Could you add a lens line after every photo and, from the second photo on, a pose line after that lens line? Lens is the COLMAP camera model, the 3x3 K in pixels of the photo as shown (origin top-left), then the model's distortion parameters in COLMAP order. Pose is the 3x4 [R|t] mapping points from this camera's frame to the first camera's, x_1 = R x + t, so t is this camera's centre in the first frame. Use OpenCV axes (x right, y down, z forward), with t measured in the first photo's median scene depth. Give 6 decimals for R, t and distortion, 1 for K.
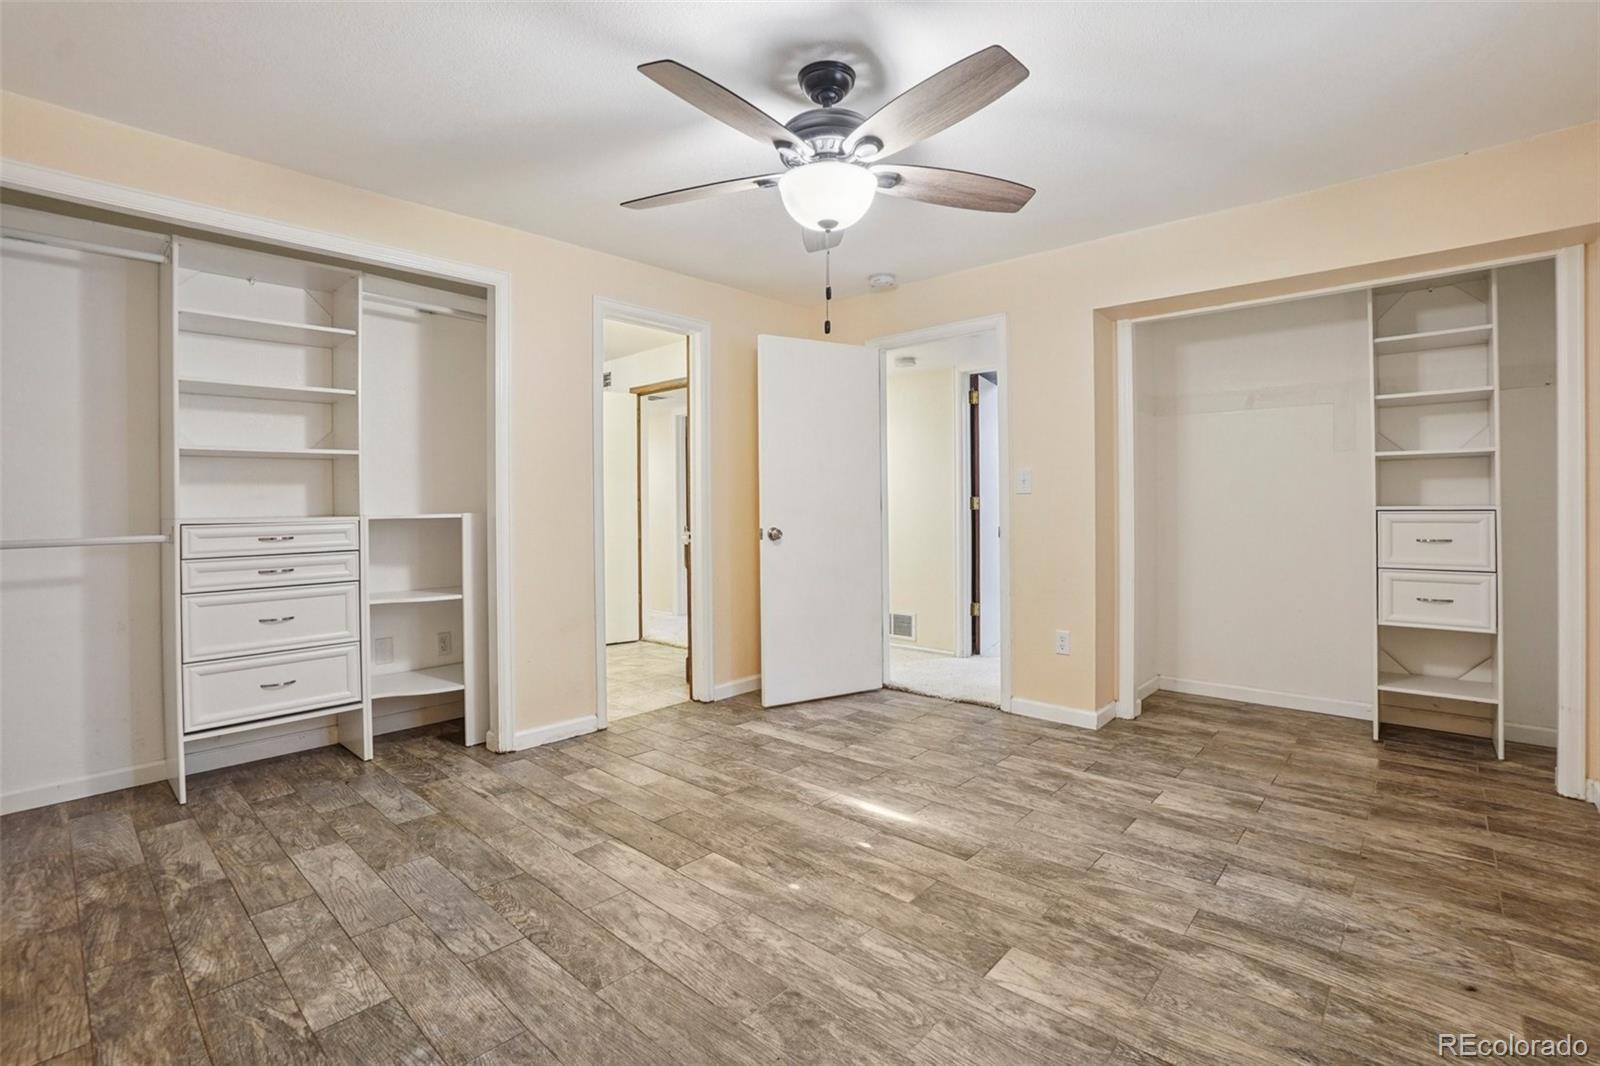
lens RADIAL K [[706.4, 0, 796.7], [0, 706.4, 519.6], [0, 0, 1]] dist [-0.010941, 0.002304]
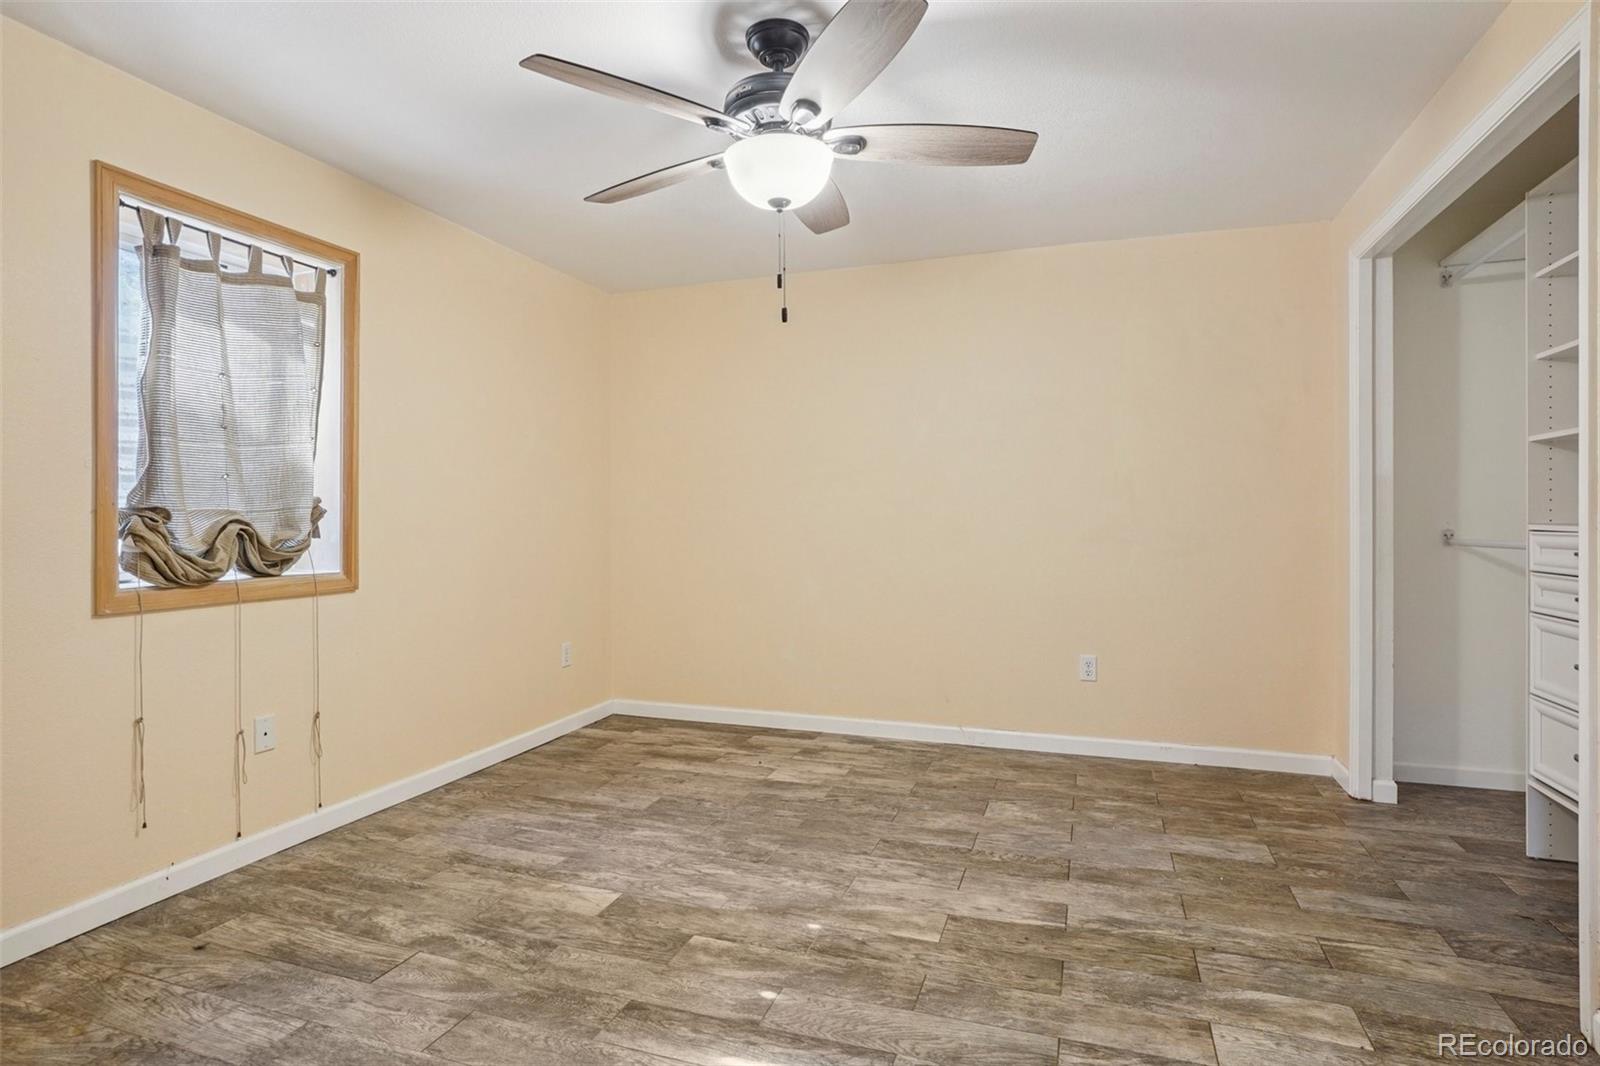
lens RADIAL K [[825.3, 0, 799.3], [0, 825.3, 522.1], [0, 0, 1]] dist [-0.023992, 0.004745]
pose [[-0.918825, 0.010857, -0.394516, 0.478966], [0.000440, 0.999649, 0.026485, -0.049495], [0.394665, 0.024161, -0.918507, 2.146534]]
